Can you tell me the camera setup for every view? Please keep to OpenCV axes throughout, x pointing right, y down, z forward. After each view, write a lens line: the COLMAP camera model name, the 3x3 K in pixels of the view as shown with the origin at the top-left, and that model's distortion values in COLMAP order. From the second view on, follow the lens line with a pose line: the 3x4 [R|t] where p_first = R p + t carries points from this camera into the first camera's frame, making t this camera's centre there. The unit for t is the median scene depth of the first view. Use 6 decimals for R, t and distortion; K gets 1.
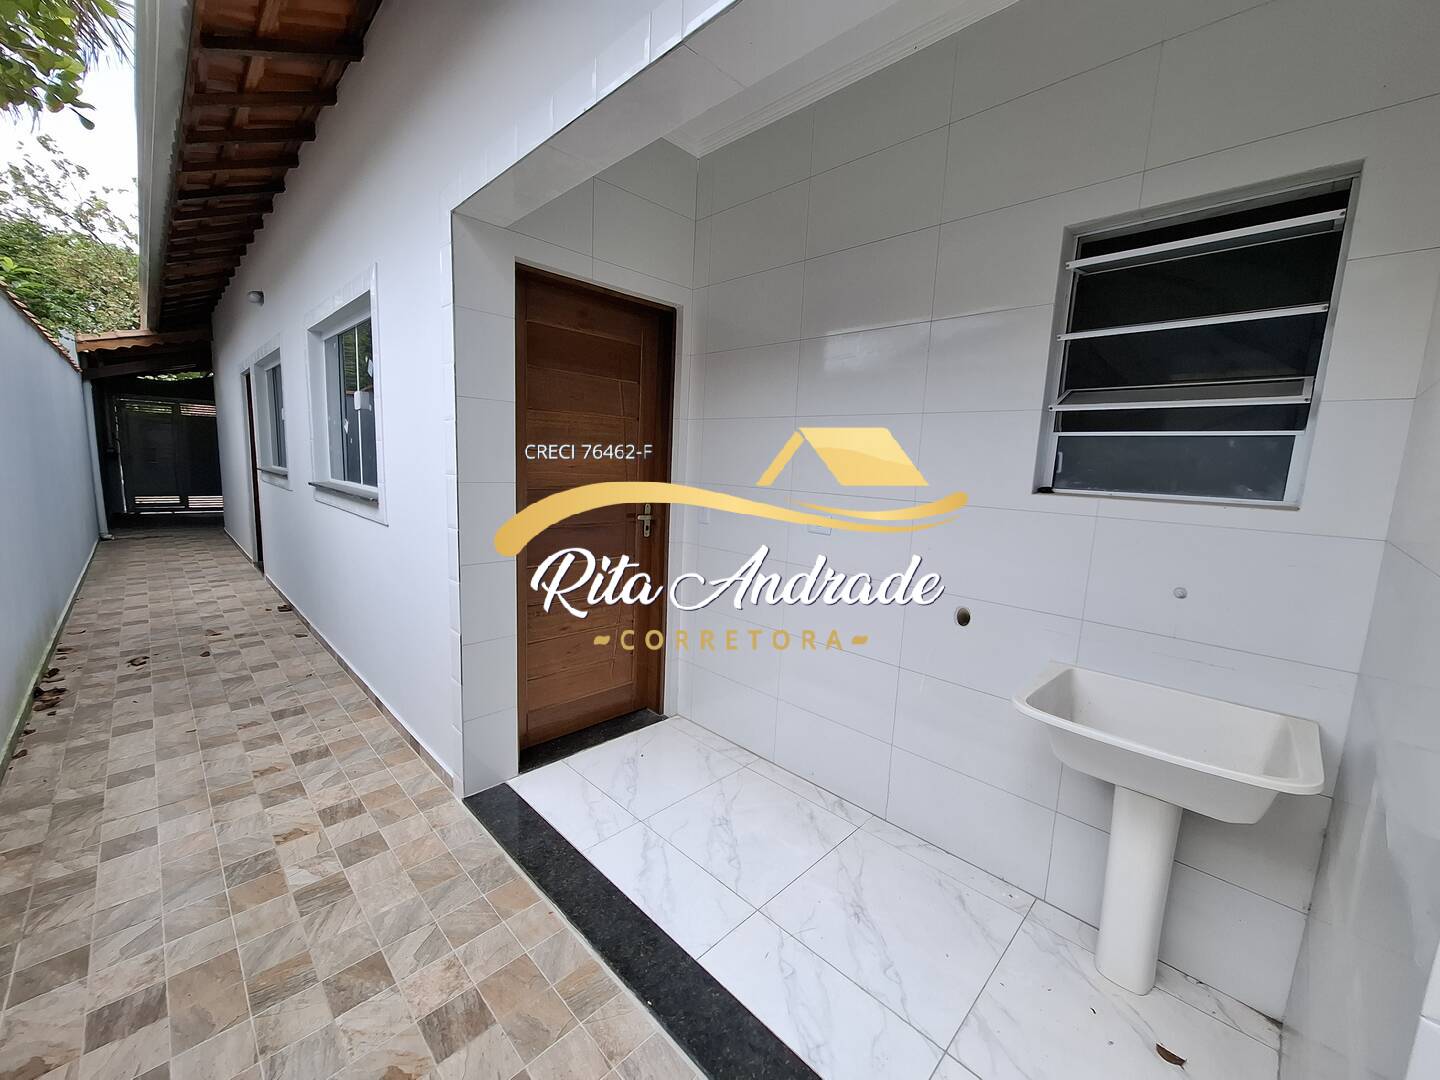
lens RADIAL K [[575.7, 0, 705.9], [0, 575.7, 498.1], [0, 0, 1]] dist [-0.002492, 0.000313]
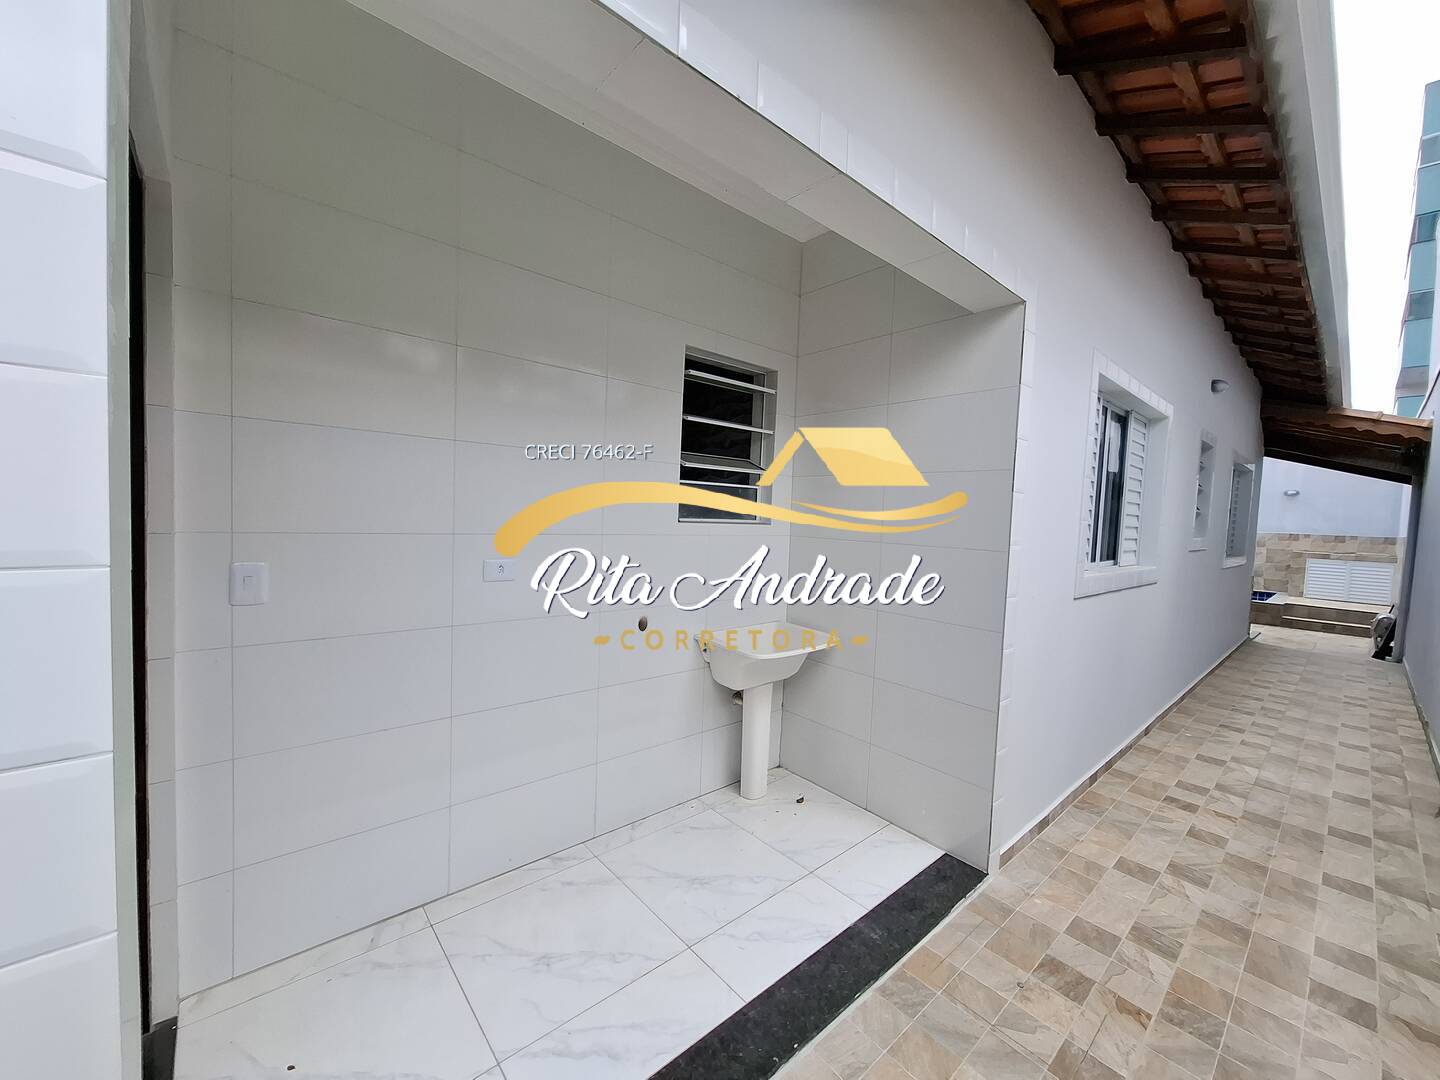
lens RADIAL K [[567.1, 0, 720.0], [0, 567.1, 540.0], [0, 0, 1]] dist [-0.000098, -0.000671]
pose [[0.052754, -0.081774, 0.995254, -1.660634], [0.029842, 0.996326, 0.080280, -0.173668], [-0.998162, 0.025465, 0.055000, 1.686962]]
